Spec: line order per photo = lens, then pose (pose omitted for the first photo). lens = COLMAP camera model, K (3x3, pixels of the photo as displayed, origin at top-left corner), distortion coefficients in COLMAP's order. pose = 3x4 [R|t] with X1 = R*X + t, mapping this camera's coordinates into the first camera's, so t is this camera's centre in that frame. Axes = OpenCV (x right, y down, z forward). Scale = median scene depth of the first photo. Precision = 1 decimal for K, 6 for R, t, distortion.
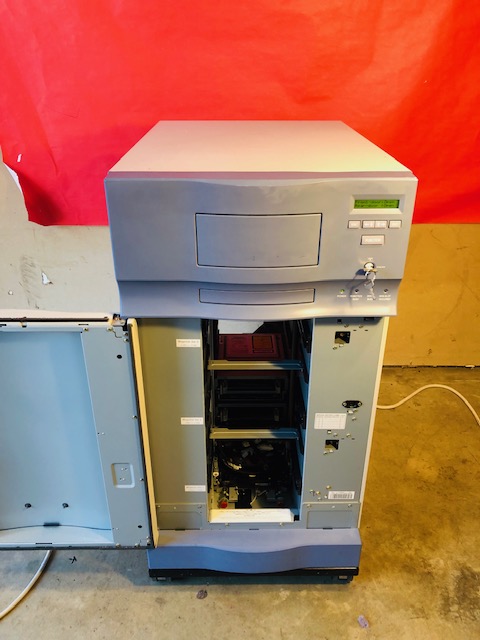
lens RADIAL K [[529.1, 0, 238.4], [0, 529.1, 301.2], [0, 0, 1]] dist [0.018420, -0.035243]
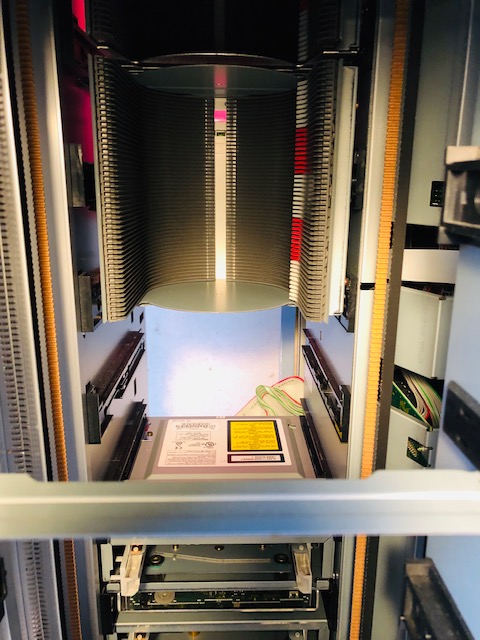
lens RADIAL K [[529.1, 0, 238.7], [0, 529.1, 316.1], [0, 0, 1]] dist [0.018420, -0.035243]
pose [[0.999837, 0.006352, 0.016884, 0.031922], [-0.002715, 0.978280, -0.207272, 0.086477], [-0.017834, 0.207193, 0.978138, 0.707954]]
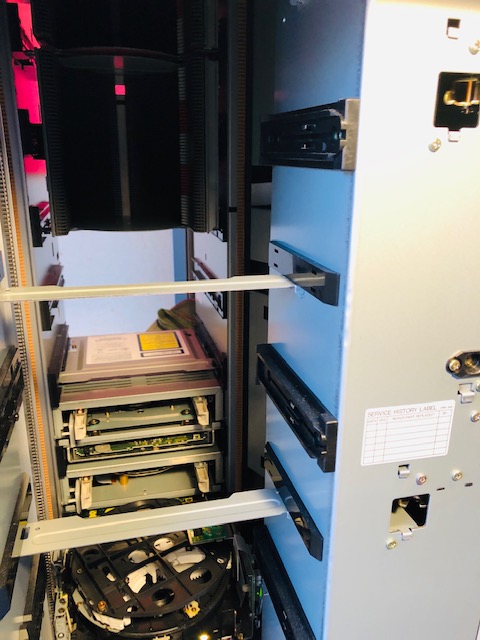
lens RADIAL K [[529.1, 0, 240.3], [0, 529.1, 312.5], [0, 0, 1]] dist [0.018420, -0.035243]
pose [[0.971973, -0.058209, 0.227771, 0.008807], [0.093978, 0.984286, -0.149494, 0.159099], [-0.215489, 0.166710, 0.962170, 0.580572]]
